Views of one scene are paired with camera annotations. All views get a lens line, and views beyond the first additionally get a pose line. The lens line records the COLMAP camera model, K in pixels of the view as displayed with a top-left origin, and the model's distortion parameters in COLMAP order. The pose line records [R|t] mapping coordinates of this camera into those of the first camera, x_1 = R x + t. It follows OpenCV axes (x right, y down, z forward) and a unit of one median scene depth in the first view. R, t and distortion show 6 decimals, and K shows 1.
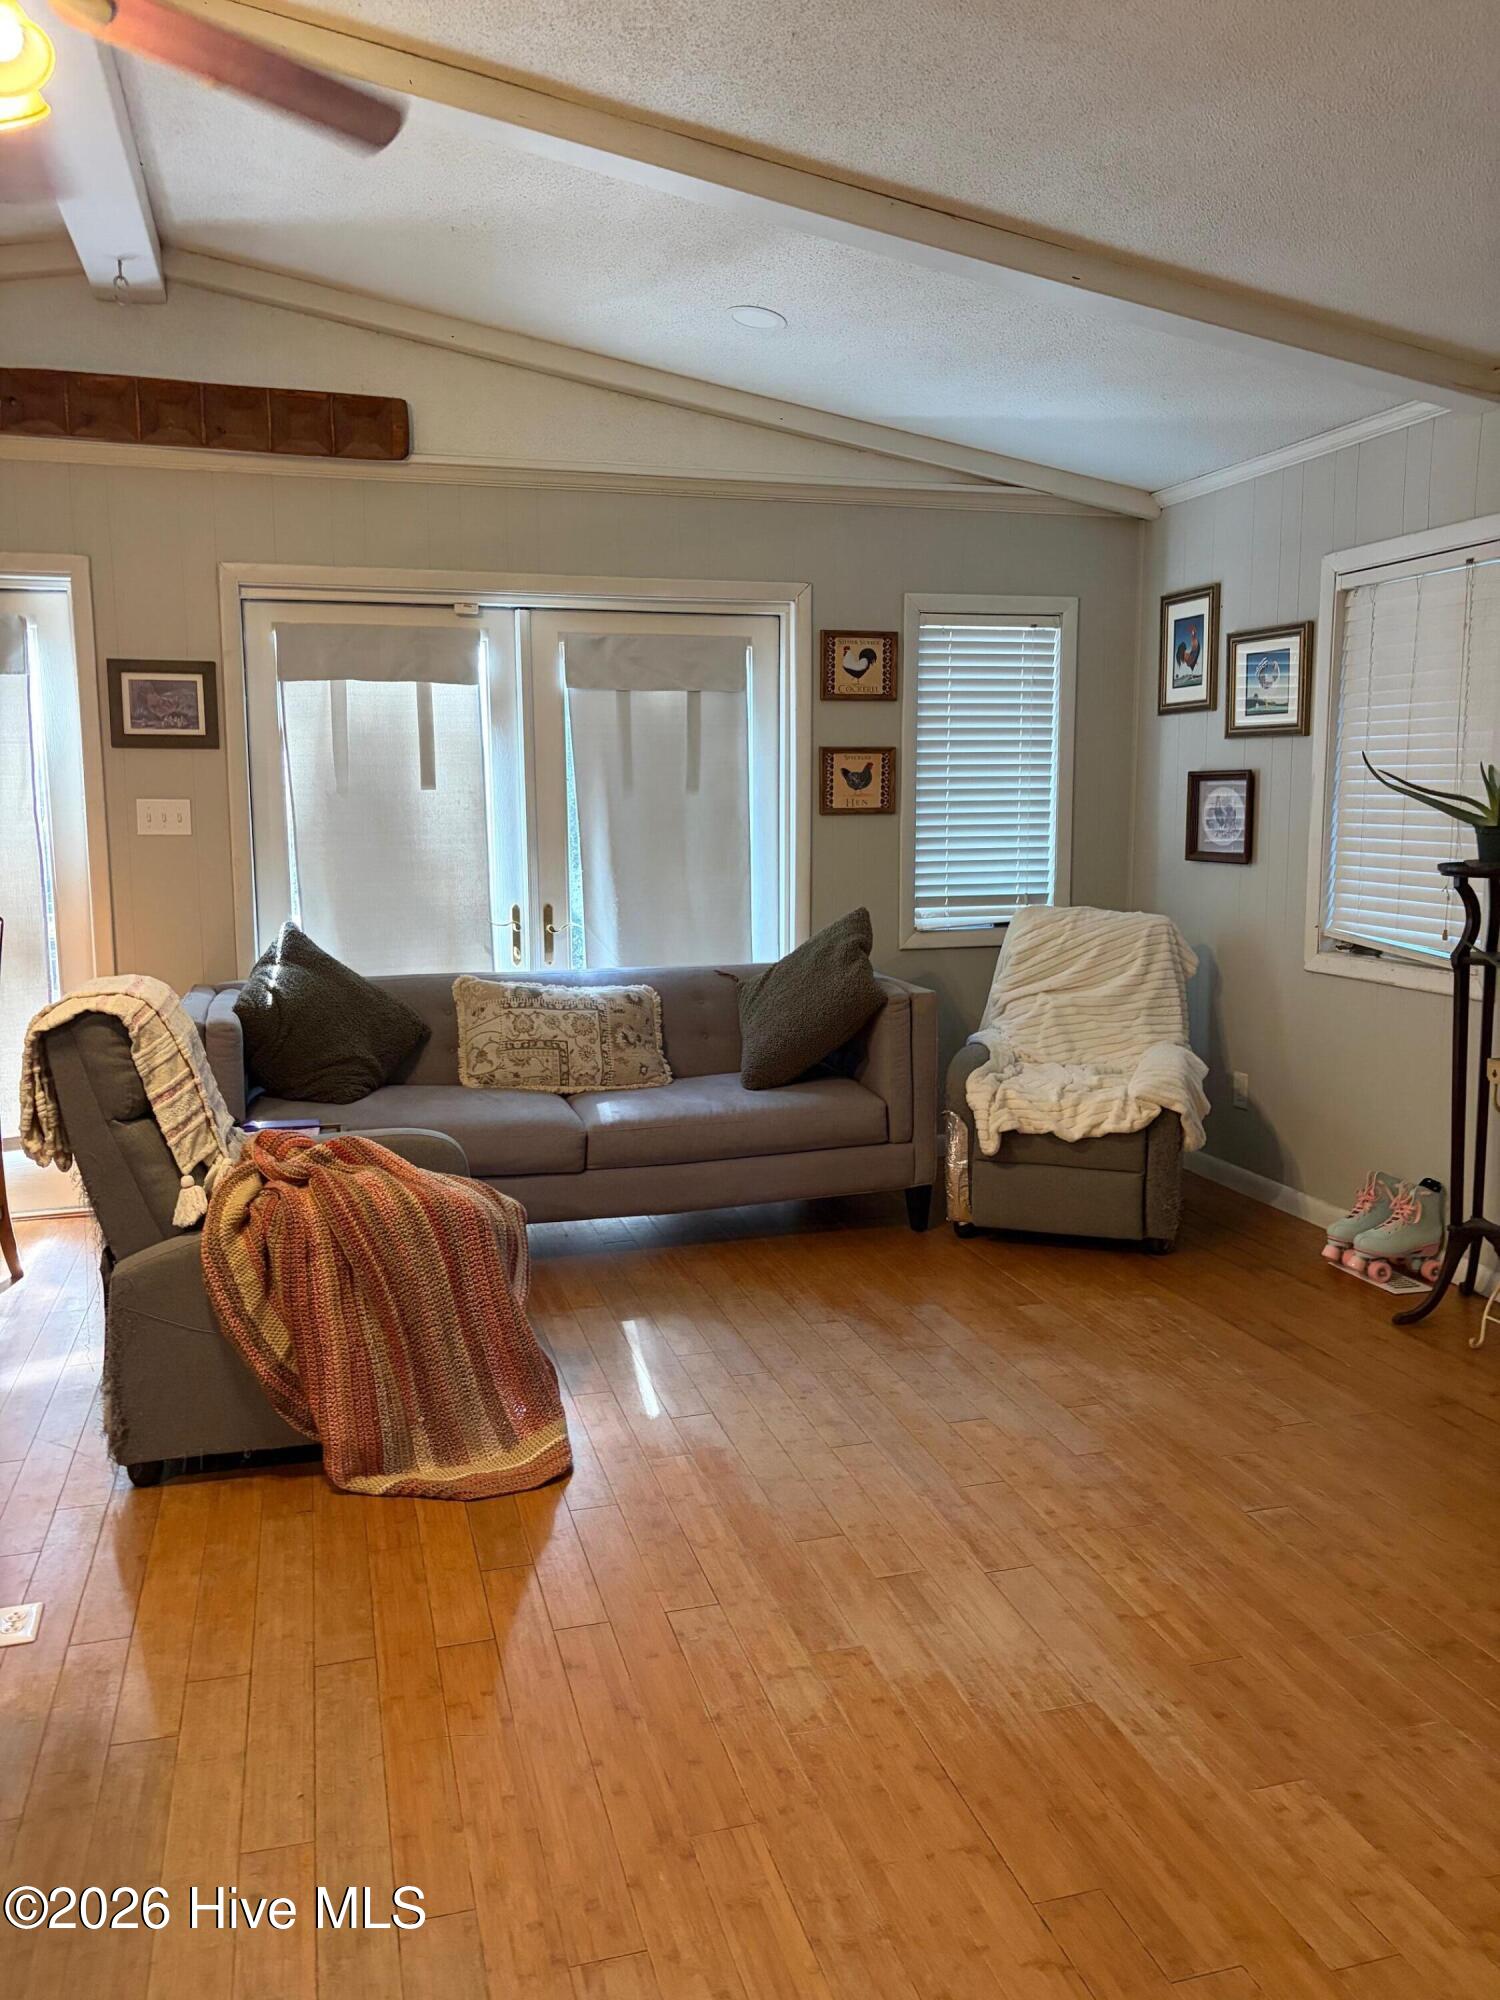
lens RADIAL K [[1508.5, 0, 741.0], [0, 1508.5, 995.4], [0, 0, 1]] dist [0.041944, -0.040277]
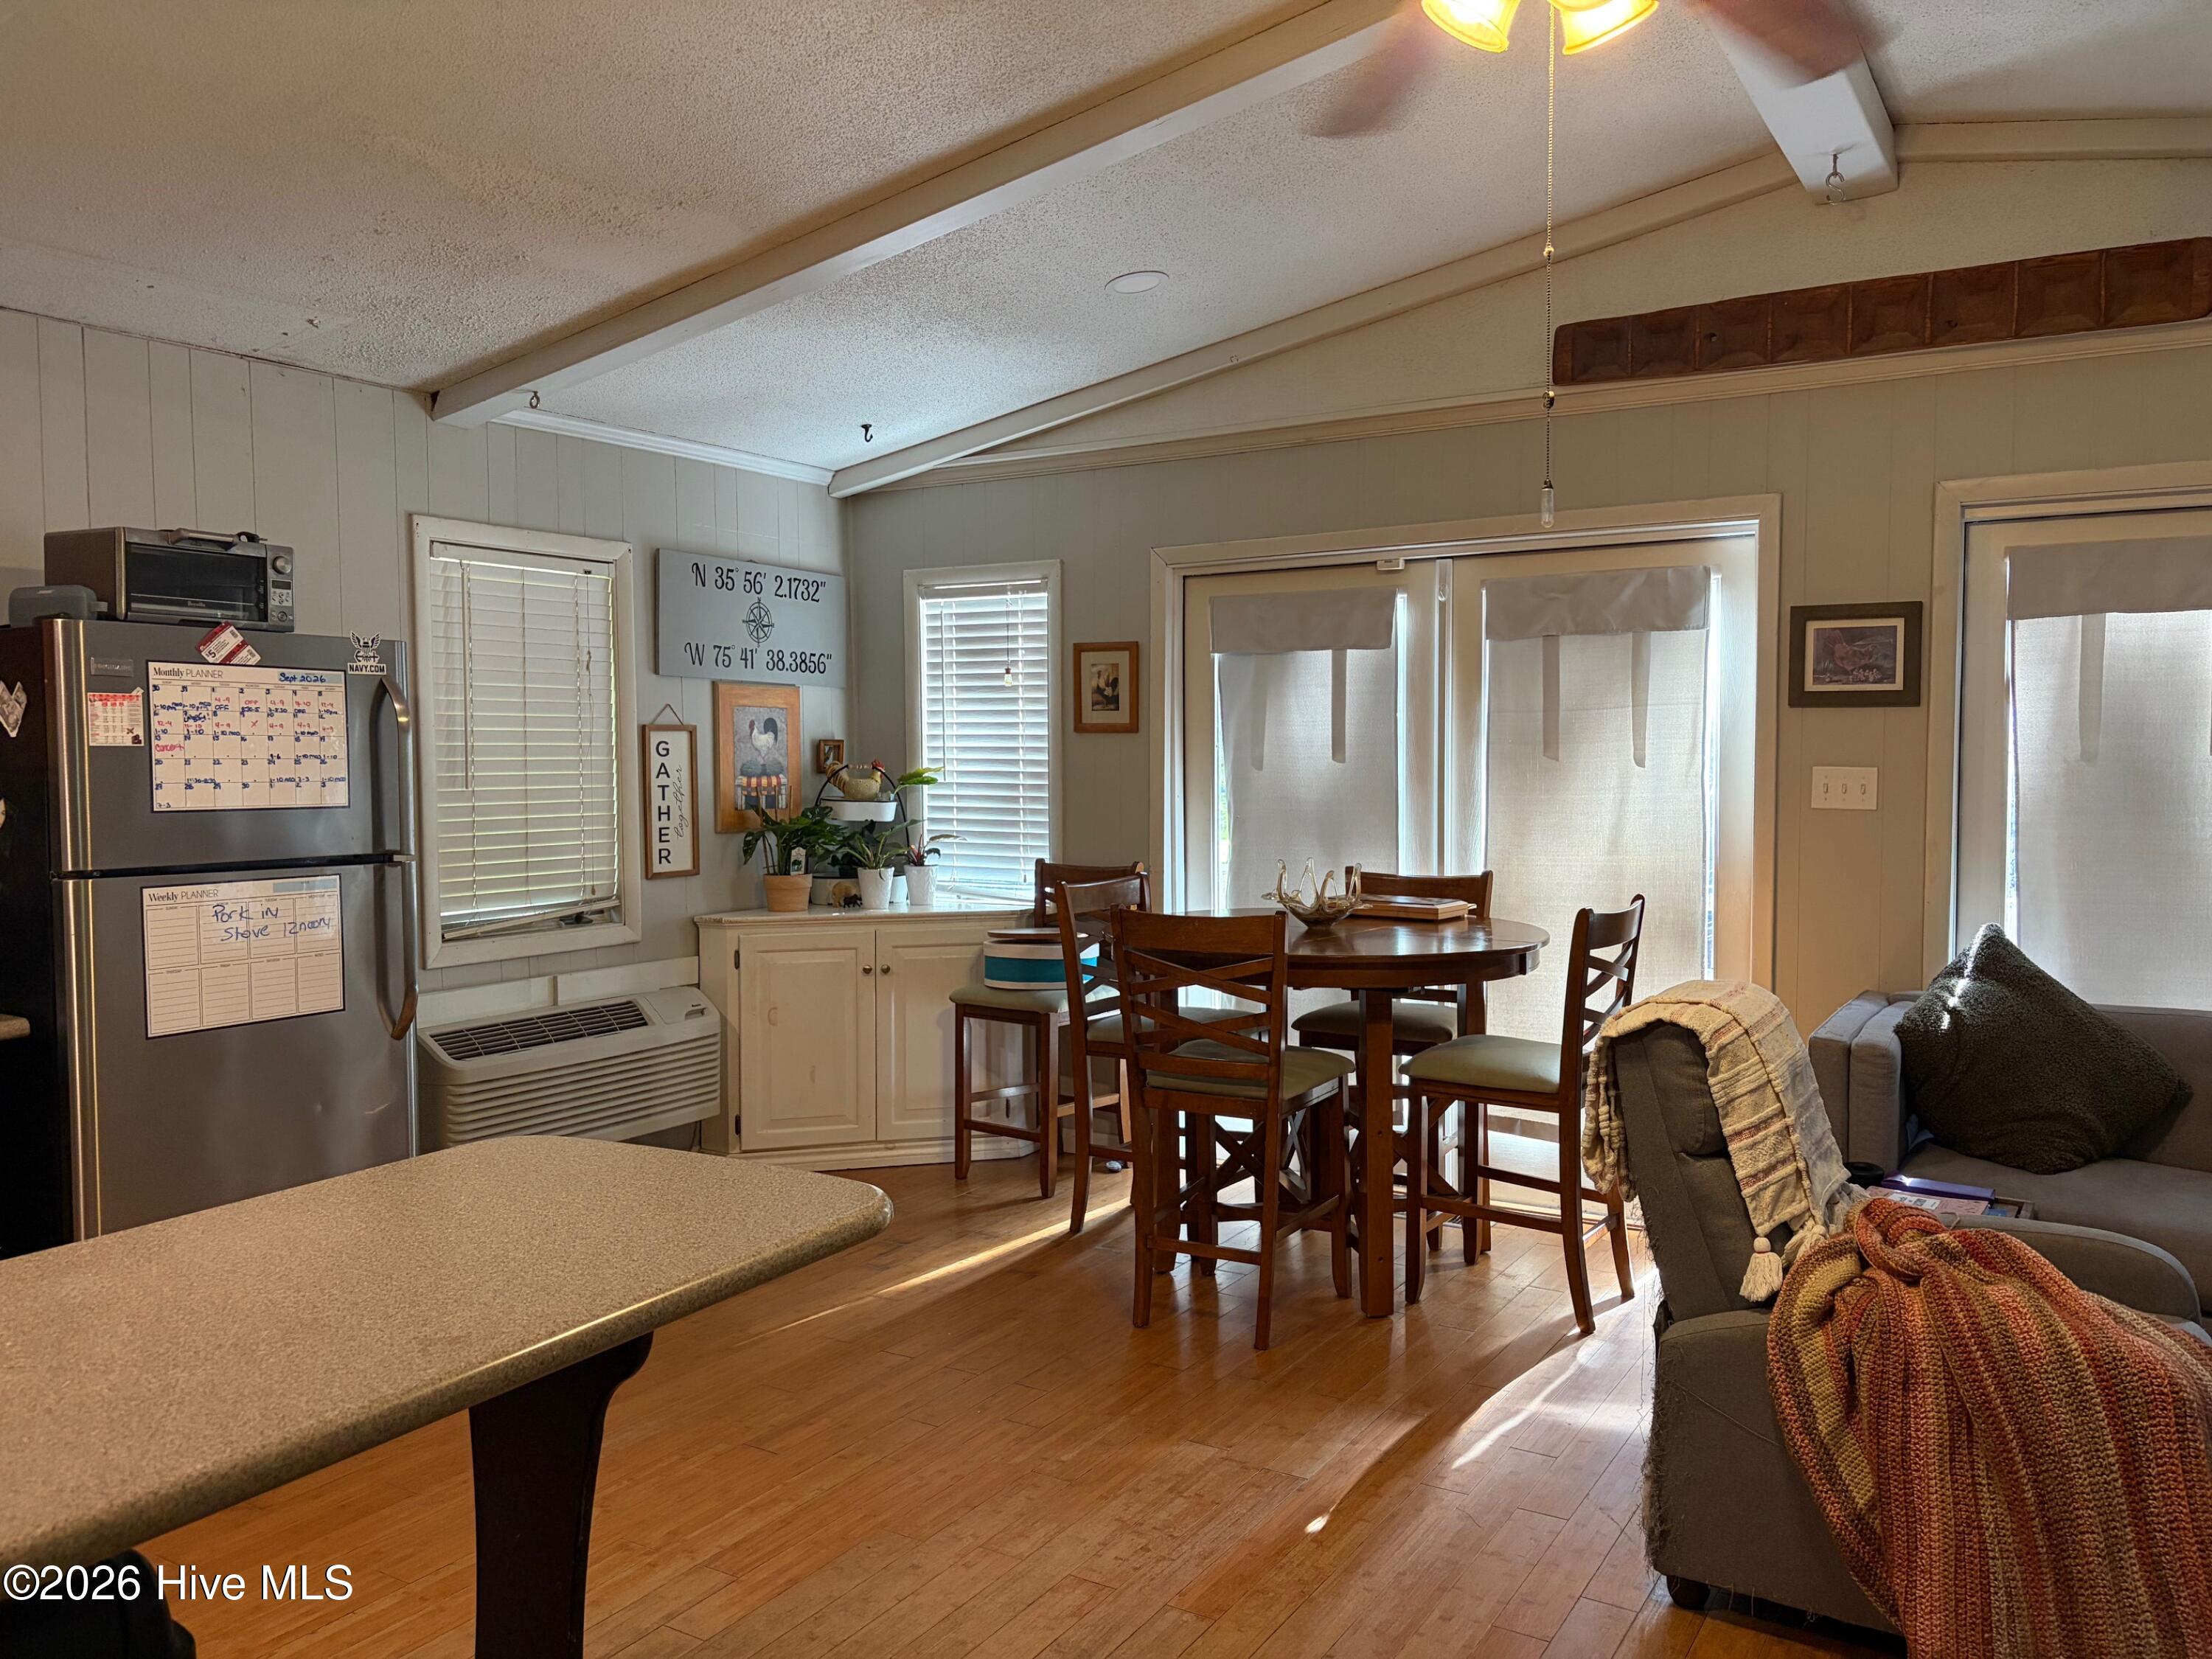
lens RADIAL K [[1668.4, 0, 1103.8], [0, 1668.4, 829.1], [0, 0, 1]] dist [0.041944, -0.040277]
pose [[0.671808, 0.038477, -0.739725, 0.047844], [-0.099365, 0.994305, -0.038523, -0.025520], [0.734030, 0.099383, 0.671805, 0.105305]]
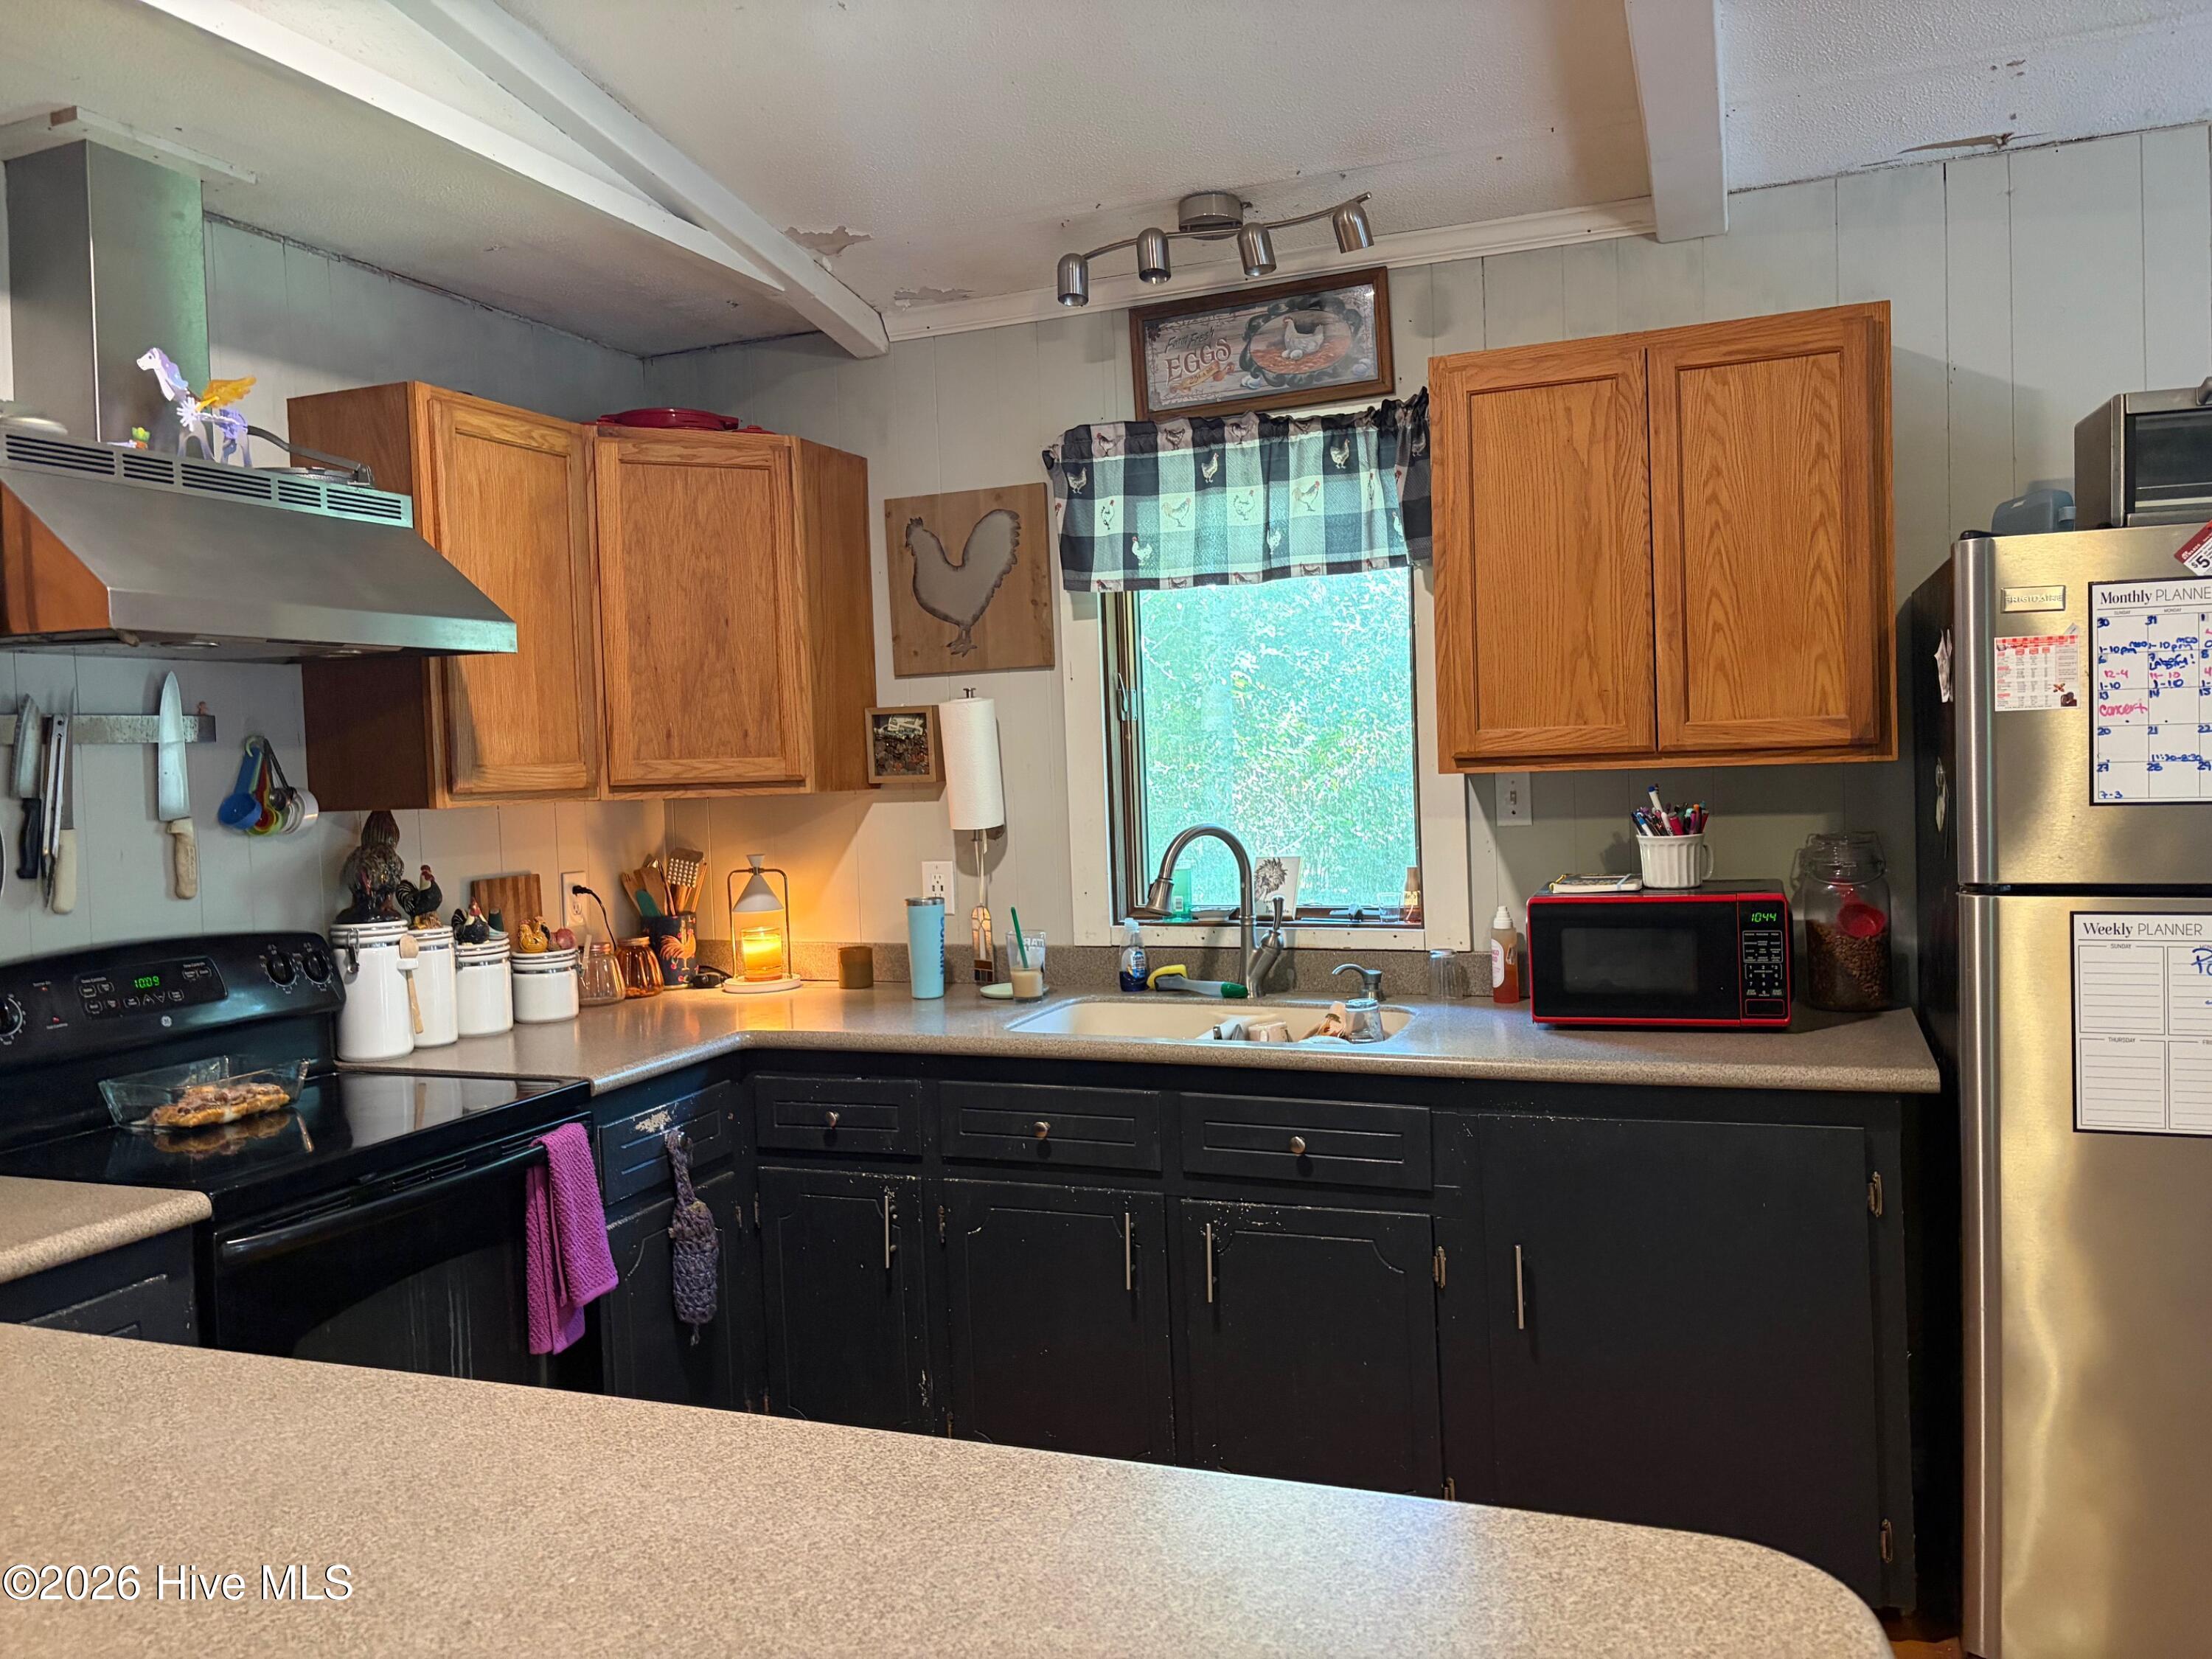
lens RADIAL K [[1668.4, 0, 1110.0], [0, 1668.4, 825.6], [0, 0, 1]] dist [0.041944, -0.040277]
pose [[-0.609807, 0.059663, -0.790301, -0.277877], [-0.068369, 0.989485, 0.127454, -0.068767], [0.789595, 0.131754, -0.599316, 0.451844]]
